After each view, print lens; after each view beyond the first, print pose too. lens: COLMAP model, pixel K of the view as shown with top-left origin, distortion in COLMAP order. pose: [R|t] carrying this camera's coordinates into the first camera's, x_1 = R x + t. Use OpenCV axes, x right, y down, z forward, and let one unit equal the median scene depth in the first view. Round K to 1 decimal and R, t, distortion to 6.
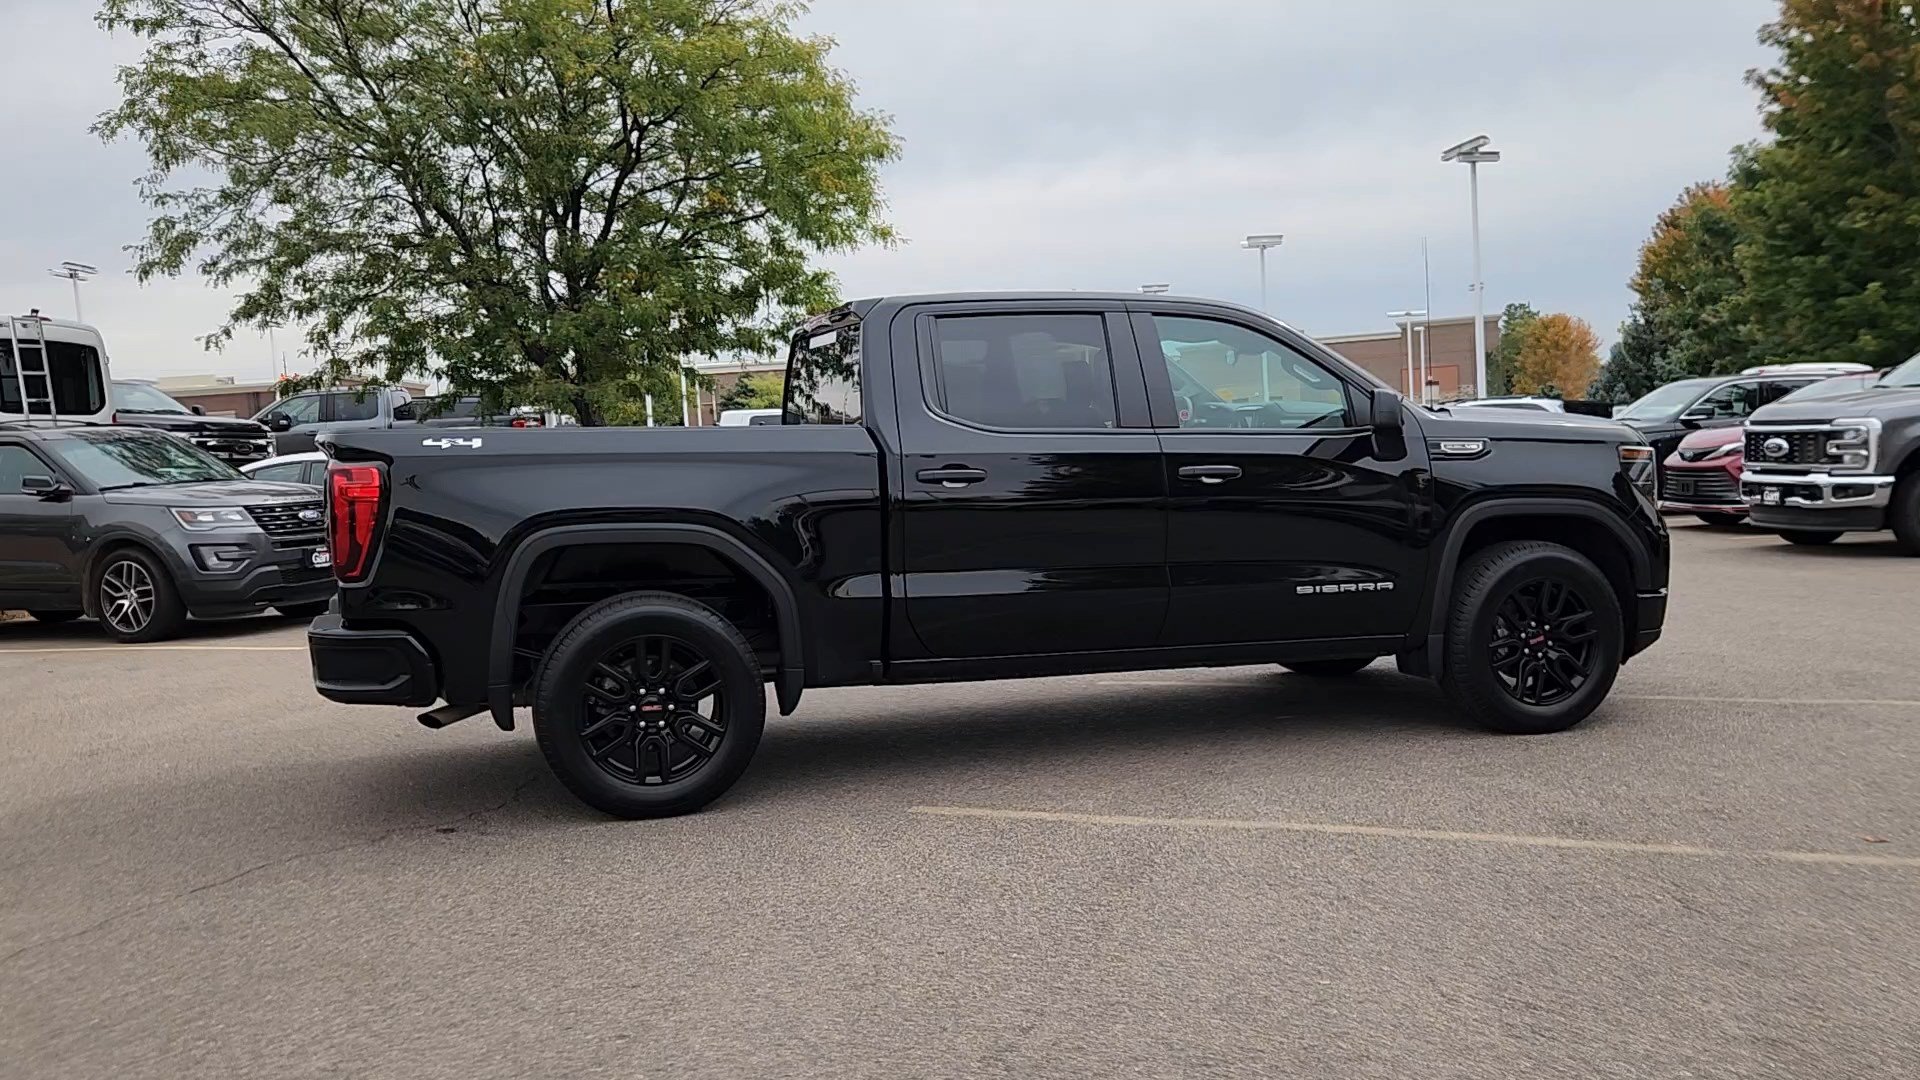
lens RADIAL K [[1624.7, 0, 946.0], [0, 1624.7, 563.8], [0, 0, 1]] dist [0.026402, -0.008995]
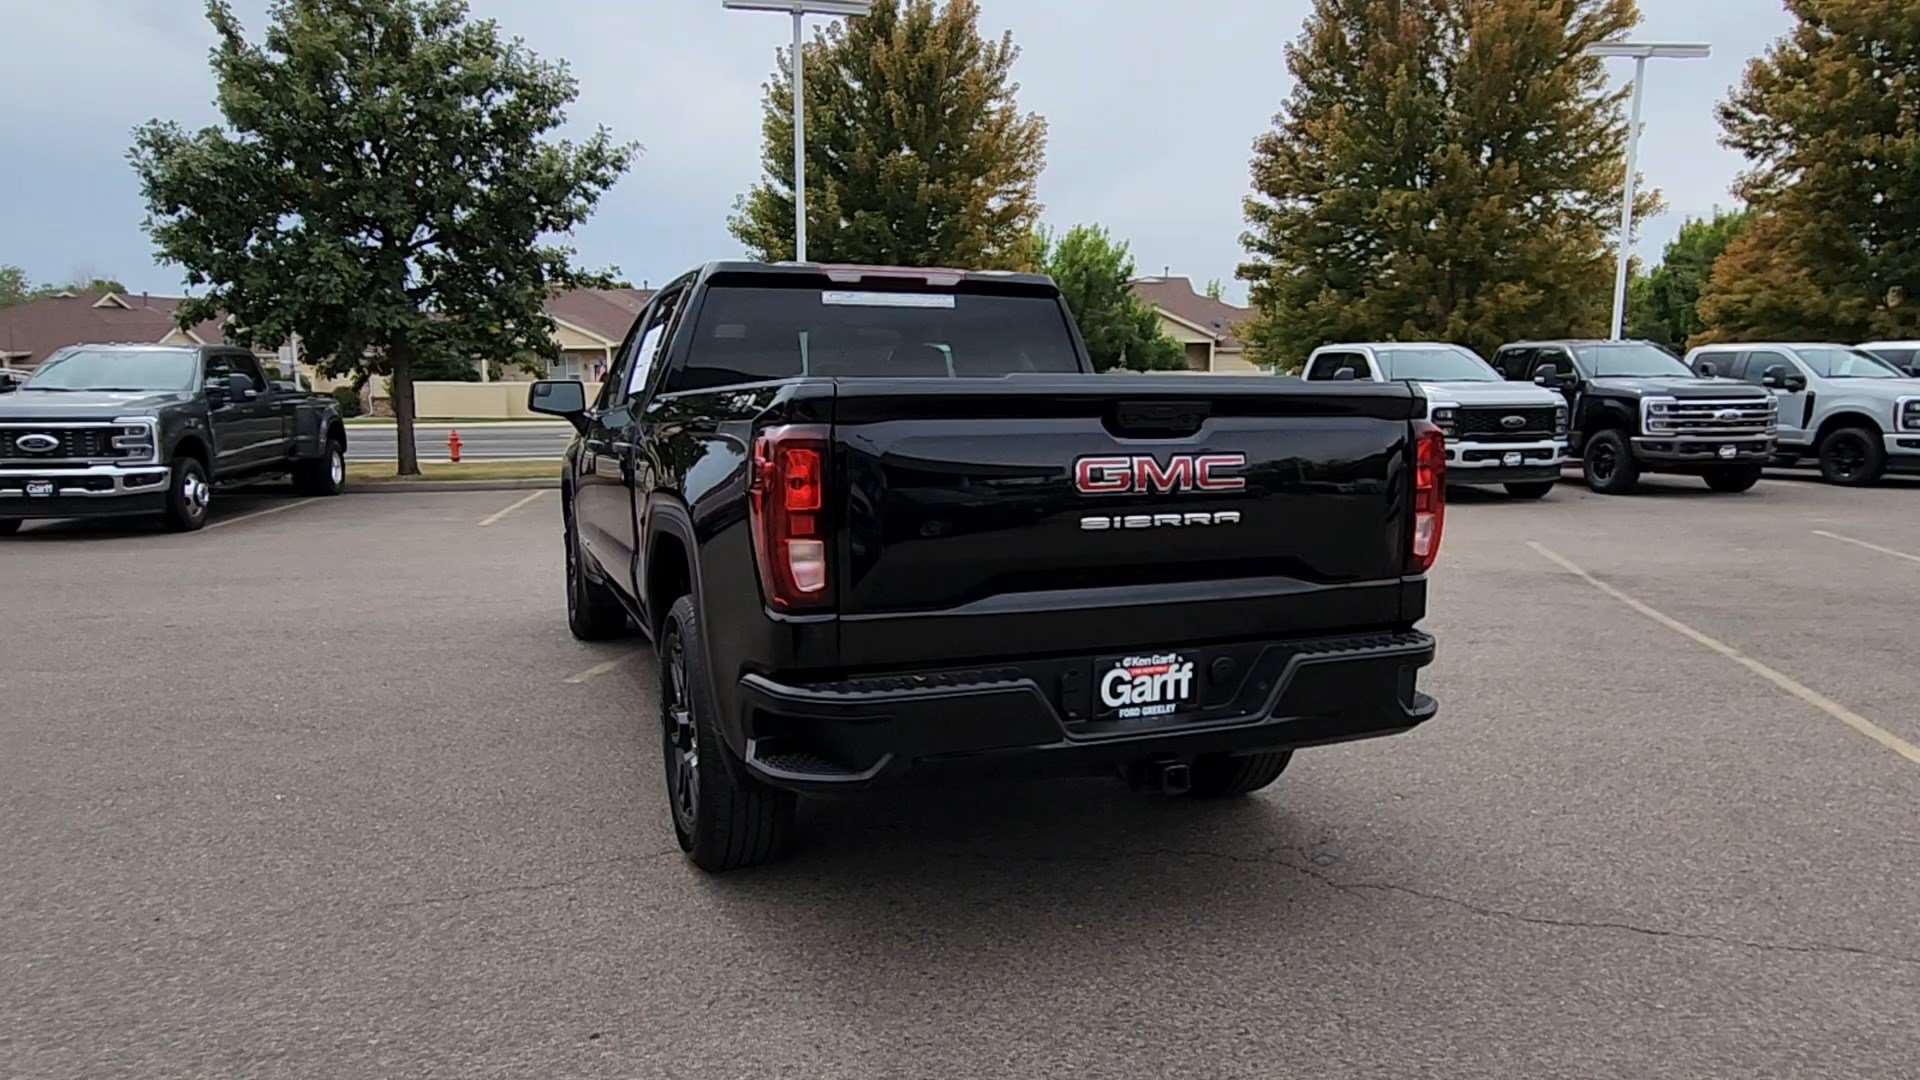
lens RADIAL K [[1244.8, 0, 946.1], [0, 1244.8, 548.9], [0, 0, 1]] dist [0.010635, 0.000706]
pose [[-0.084179, -0.087684, 0.992585, -0.321720], [0.085630, 0.991799, 0.094877, -0.026423], [-0.992765, 0.092982, -0.075980, 0.430719]]
